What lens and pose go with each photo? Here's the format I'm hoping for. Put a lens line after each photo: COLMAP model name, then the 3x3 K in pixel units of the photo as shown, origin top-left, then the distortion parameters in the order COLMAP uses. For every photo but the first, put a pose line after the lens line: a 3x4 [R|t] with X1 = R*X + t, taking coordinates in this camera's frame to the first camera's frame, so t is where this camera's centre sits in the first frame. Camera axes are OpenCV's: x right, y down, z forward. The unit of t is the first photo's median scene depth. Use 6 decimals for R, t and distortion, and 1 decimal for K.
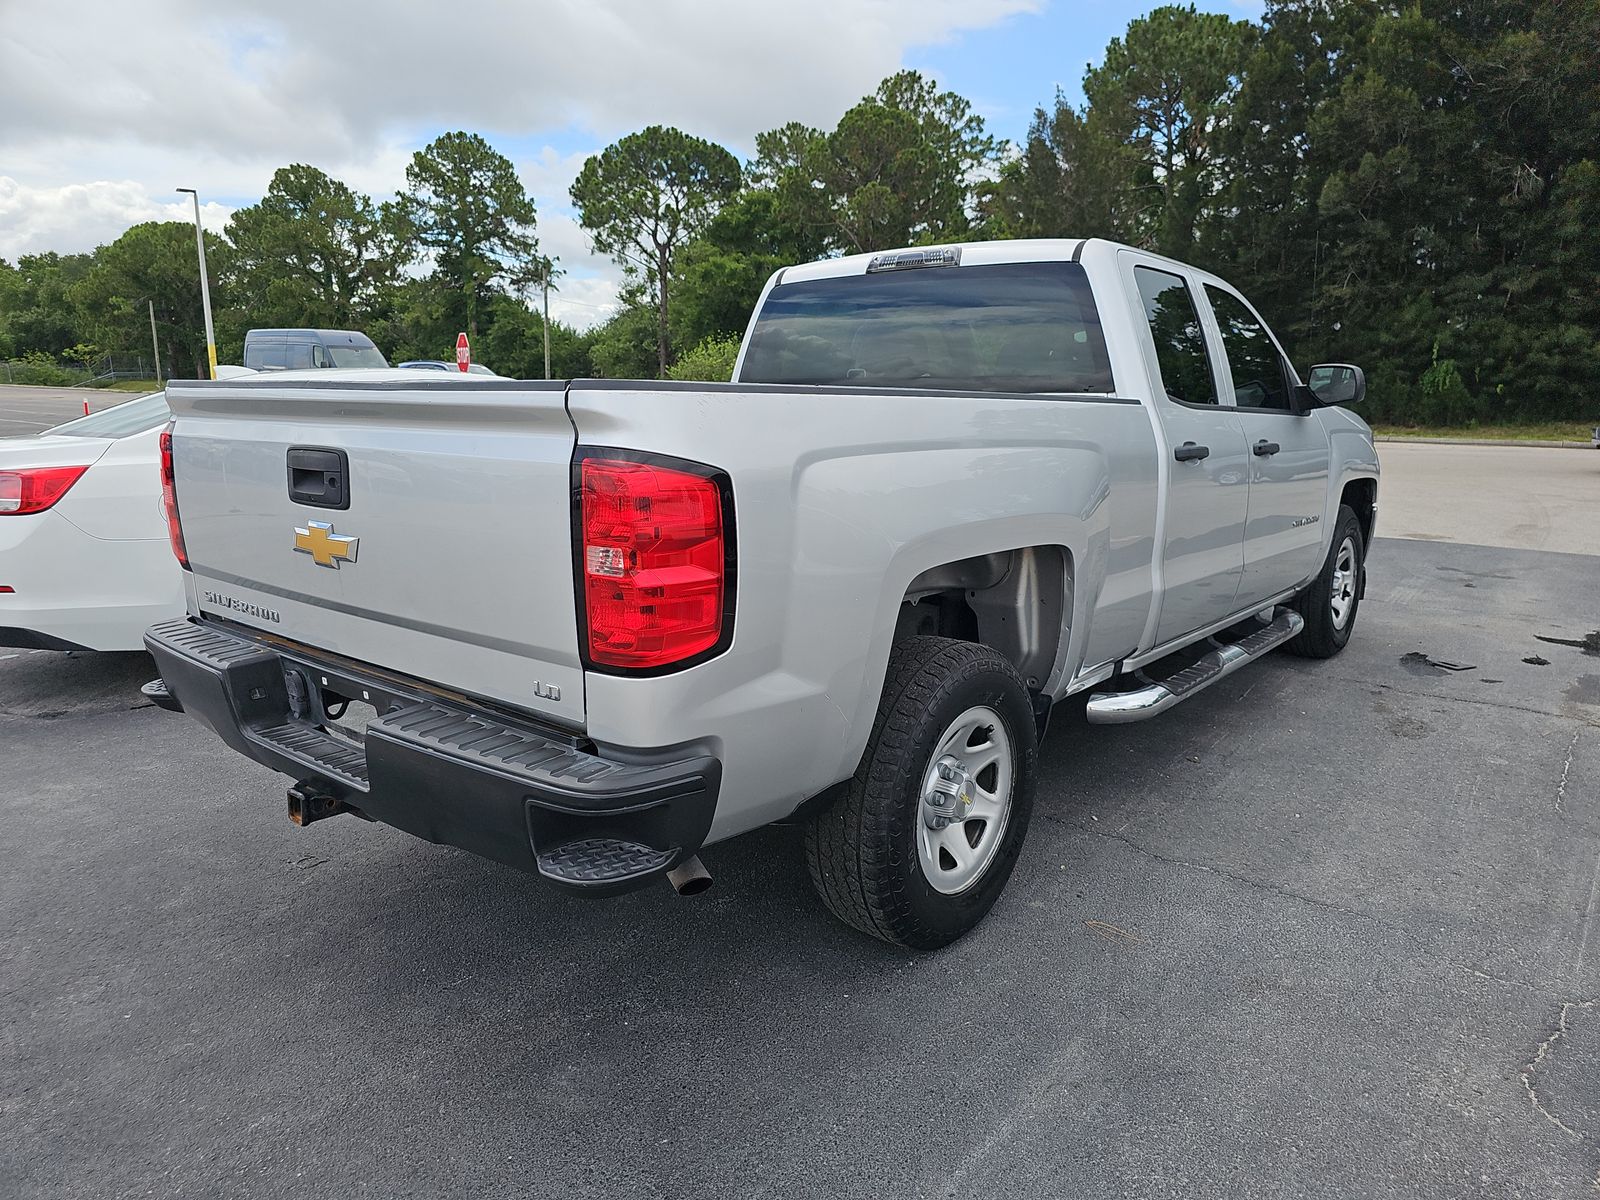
lens RADIAL K [[1045.0, 0, 805.0], [0, 1045.0, 642.6], [0, 0, 1]] dist [0.018079, -0.023818]
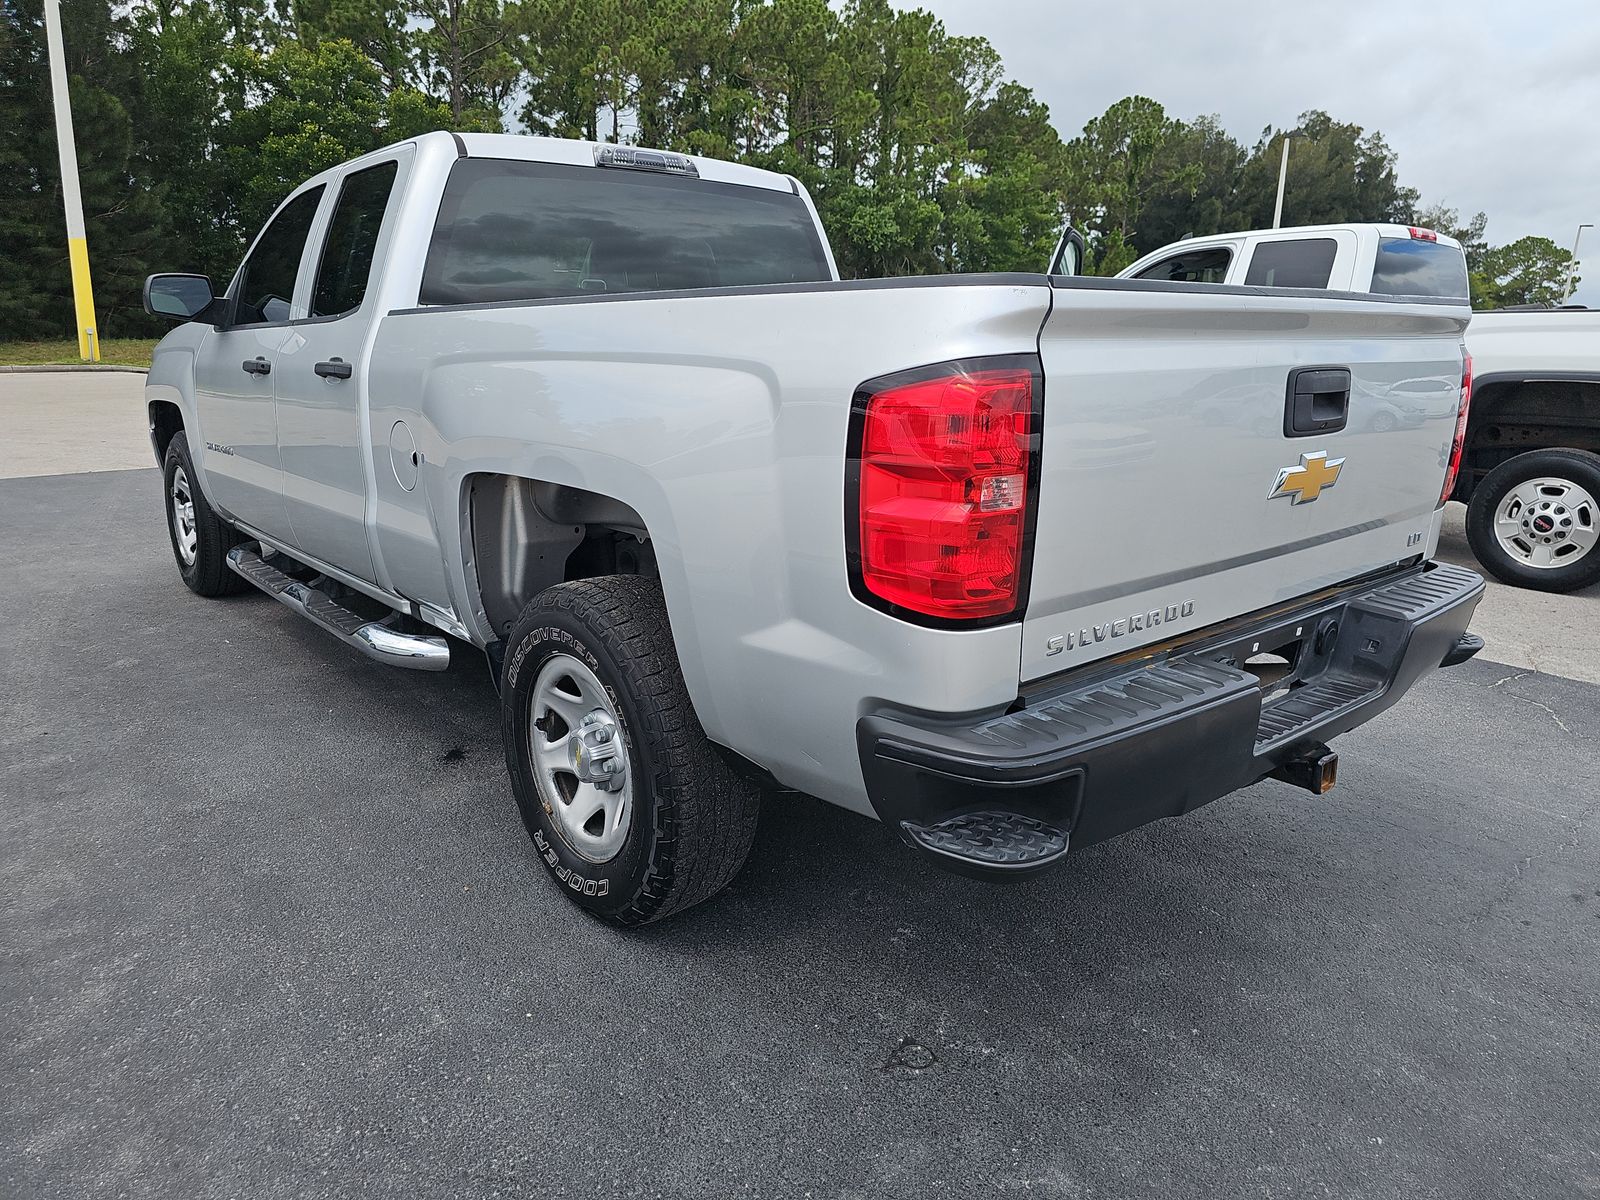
lens RADIAL K [[1027.6, 0, 800.0], [0, 1027.6, 600.0], [0, 0, 1]] dist [0.026636, -0.022166]
pose [[0.178486, -0.253048, 0.950847, -0.359722], [0.220748, 0.952028, 0.211926, -0.071404], [-0.958860, 0.172072, 0.225784, 0.321429]]
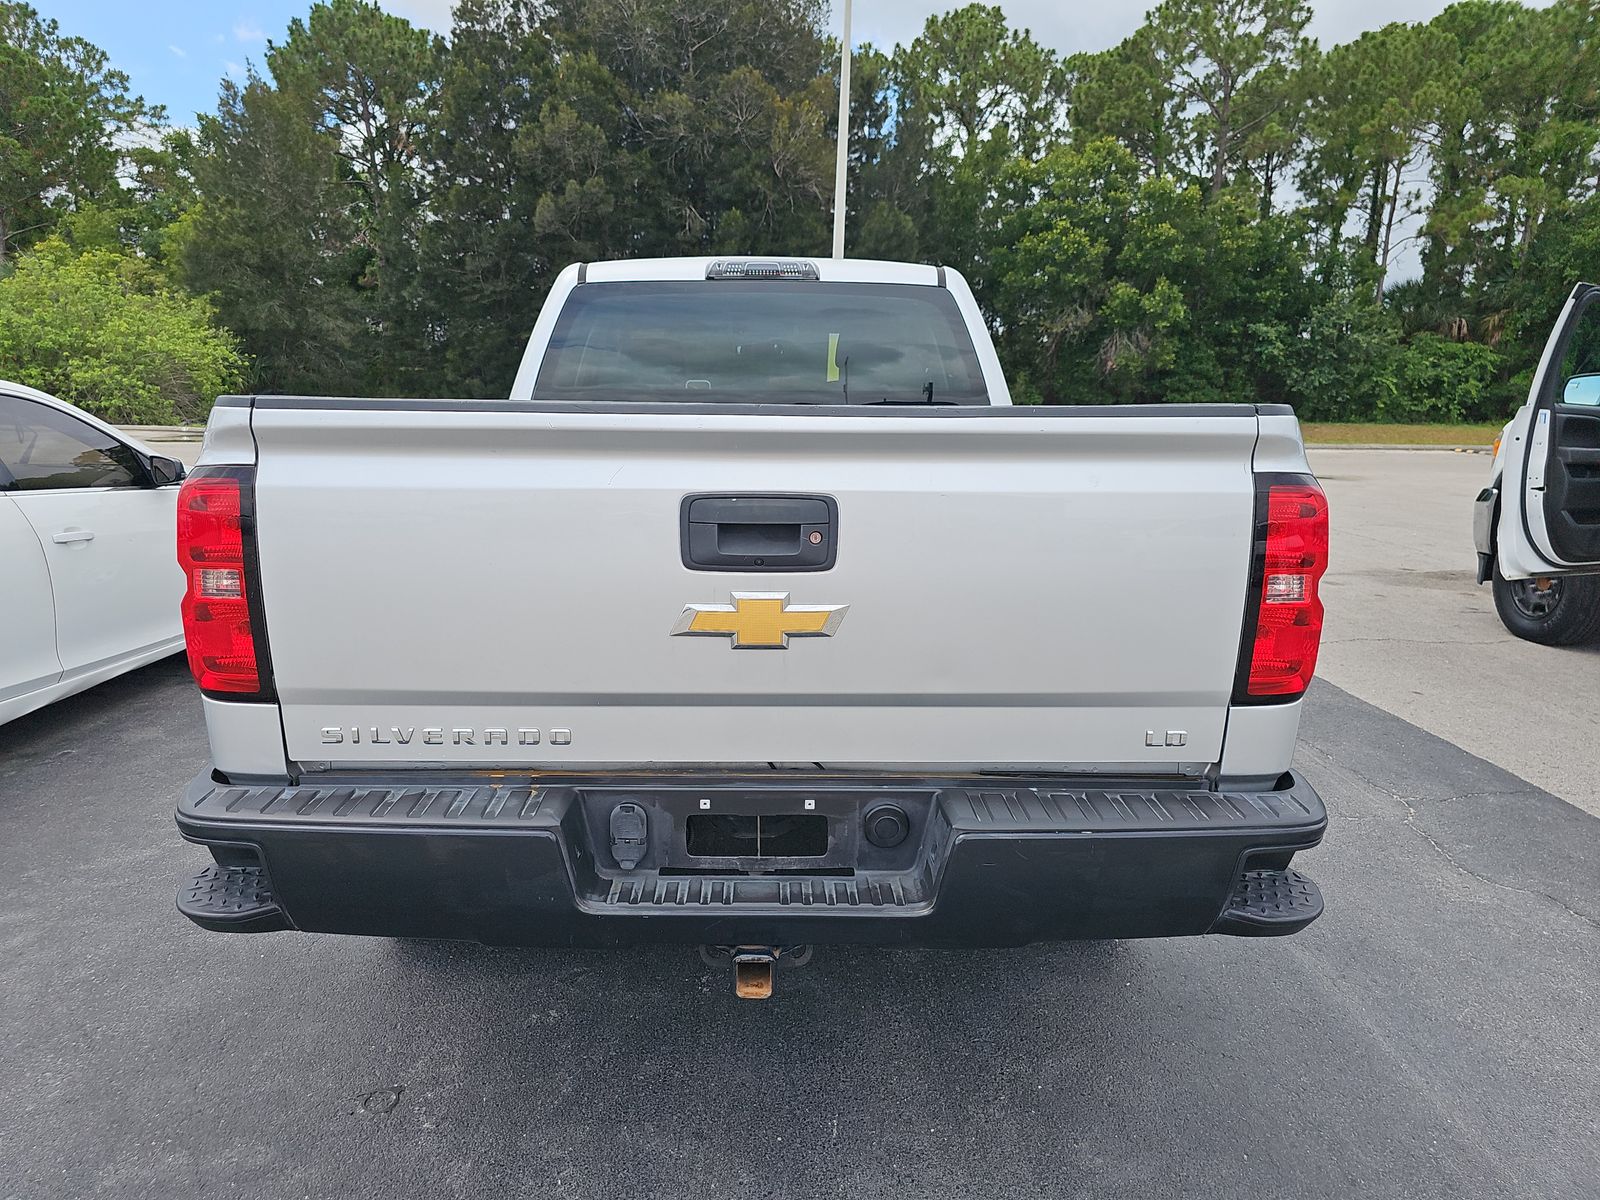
lens RADIAL K [[1045.0, 0, 805.0], [0, 1045.0, 642.6], [0, 0, 1]] dist [0.018079, -0.023818]
pose [[0.756897, -0.143988, 0.637475, -0.235199], [0.145234, 0.988095, 0.050741, -0.028891], [-0.637192, 0.054177, 0.768798, 0.106513]]
